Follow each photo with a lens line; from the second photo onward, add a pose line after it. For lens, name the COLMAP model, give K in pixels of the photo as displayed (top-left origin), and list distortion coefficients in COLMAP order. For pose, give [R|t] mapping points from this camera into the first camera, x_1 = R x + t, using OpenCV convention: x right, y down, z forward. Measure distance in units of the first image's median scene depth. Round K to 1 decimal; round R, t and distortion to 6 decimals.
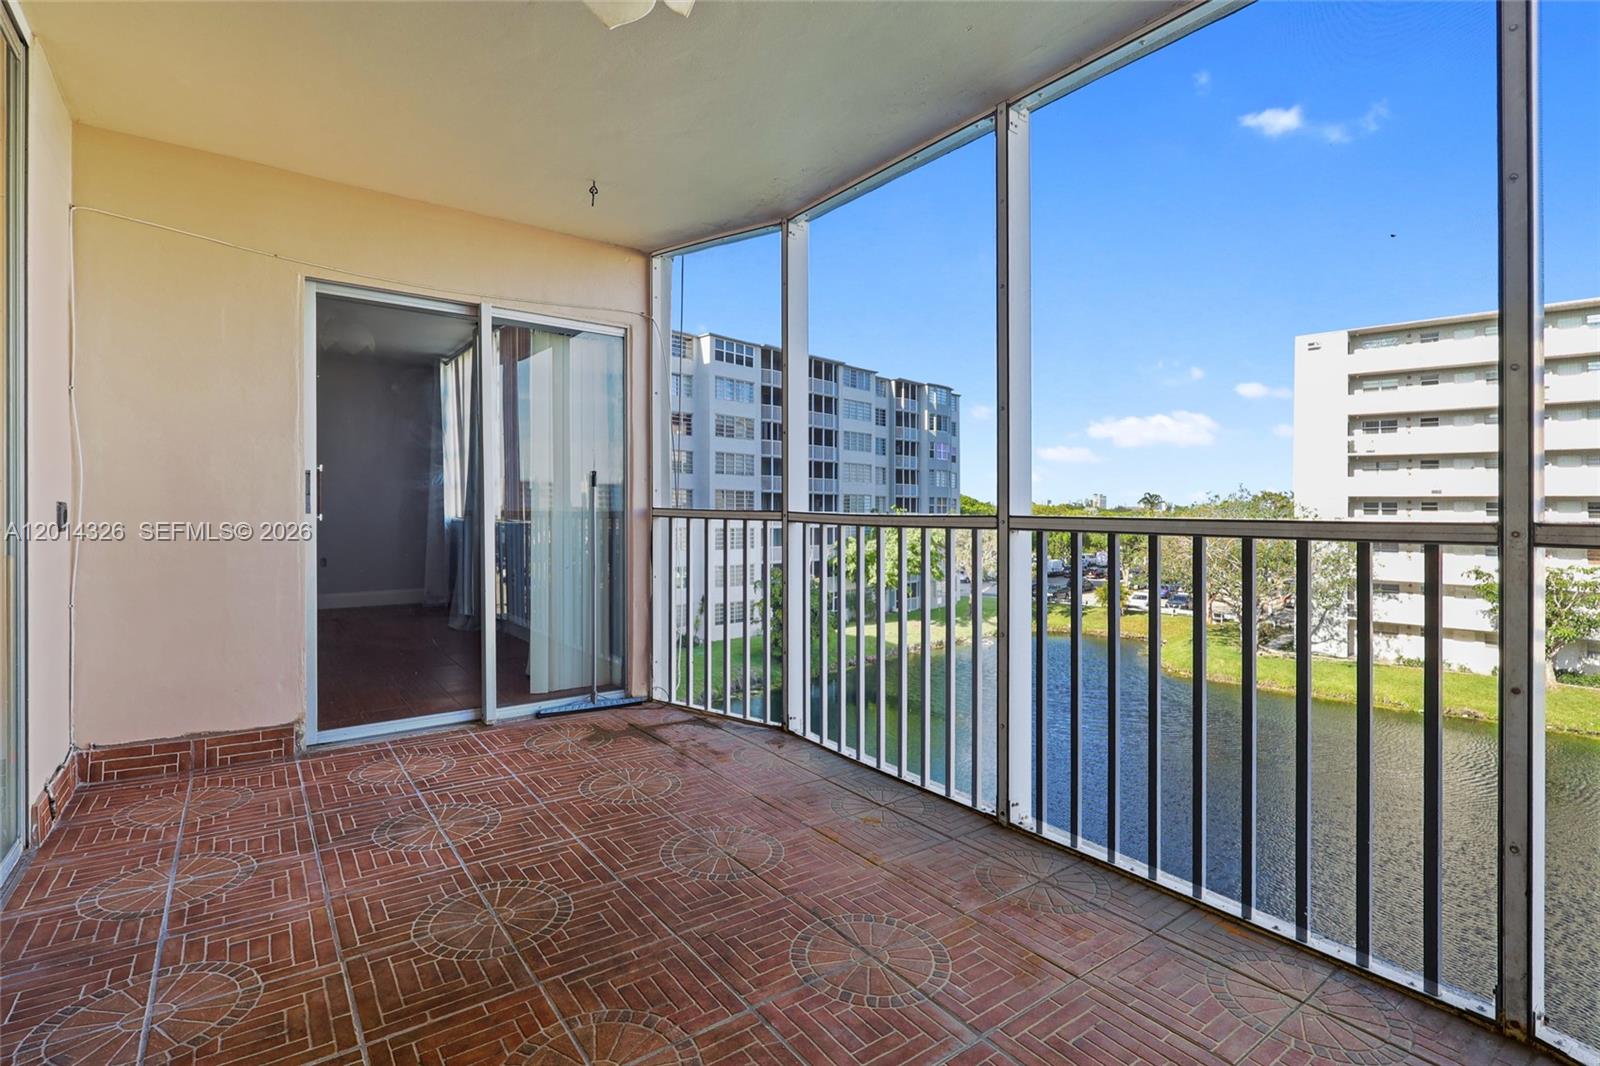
lens RADIAL K [[760.3, 0, 787.9], [0, 760.3, 549.7], [0, 0, 1]] dist [0.001476, 0.000555]
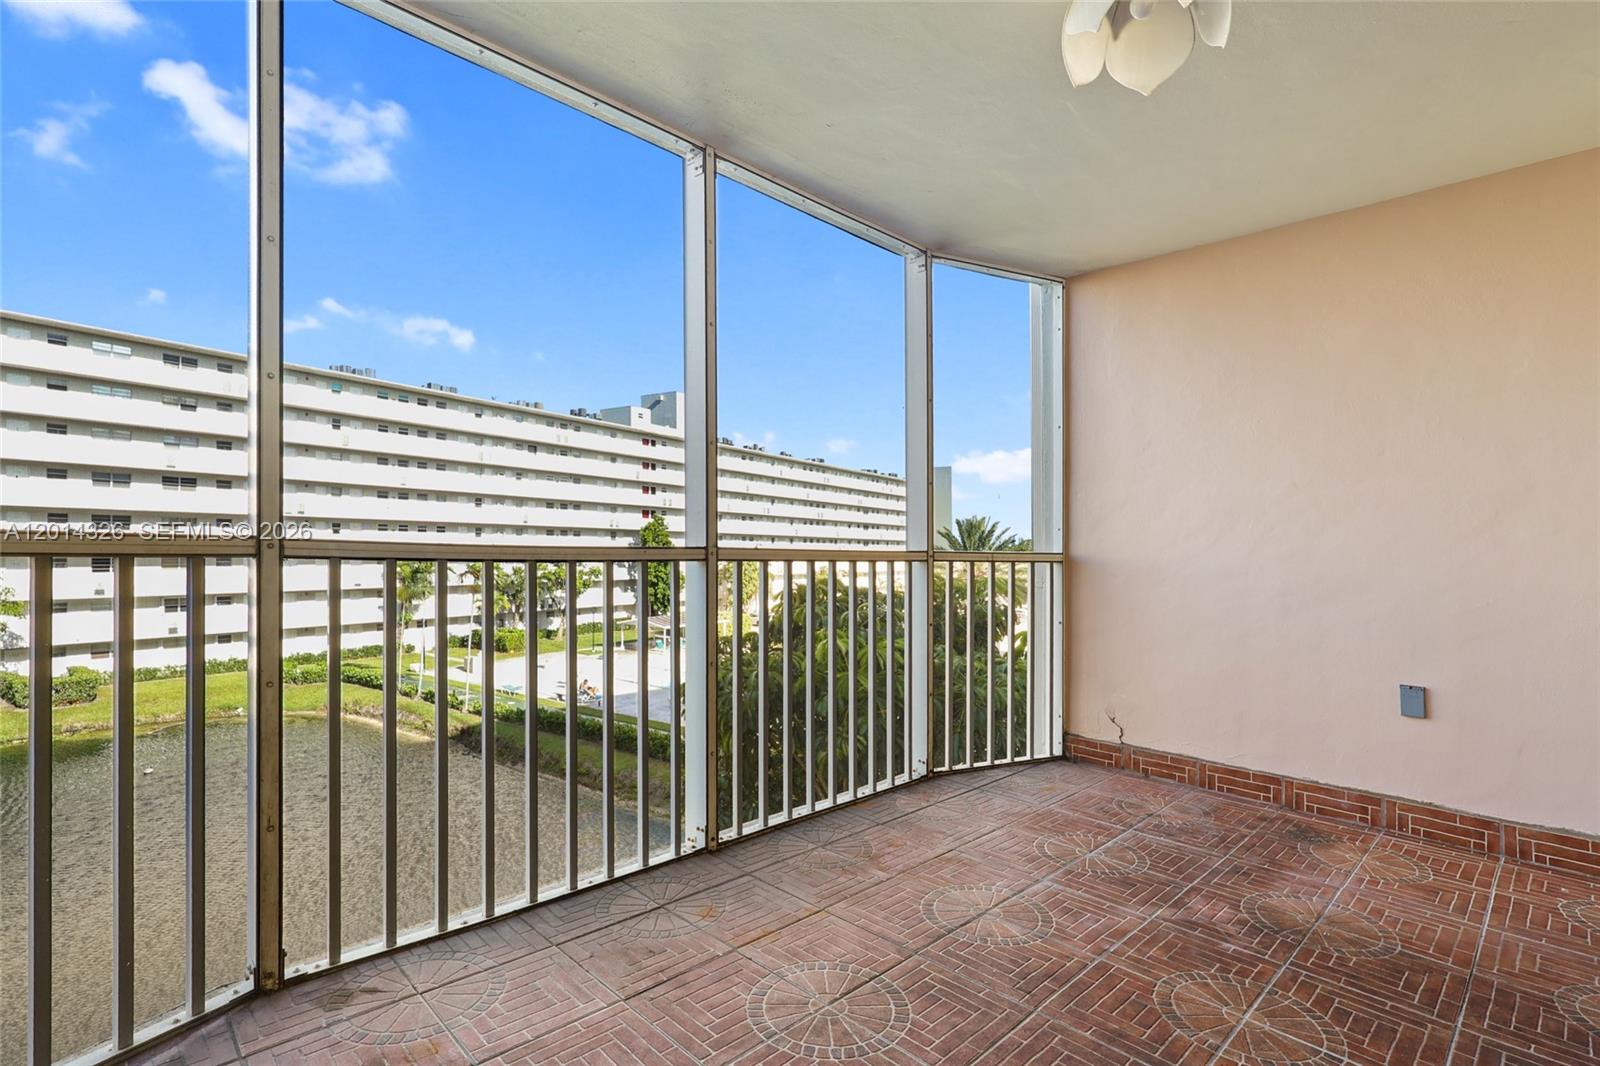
lens RADIAL K [[740.8, 0, 783.4], [0, 740.8, 541.3], [0, 0, 1]] dist [-0.000960, 0.000356]
pose [[-0.120635, -0.012180, 0.992622, -0.525691], [0.025182, 0.999565, 0.015326, -0.055235], [-0.992378, 0.026845, -0.120276, 0.721633]]
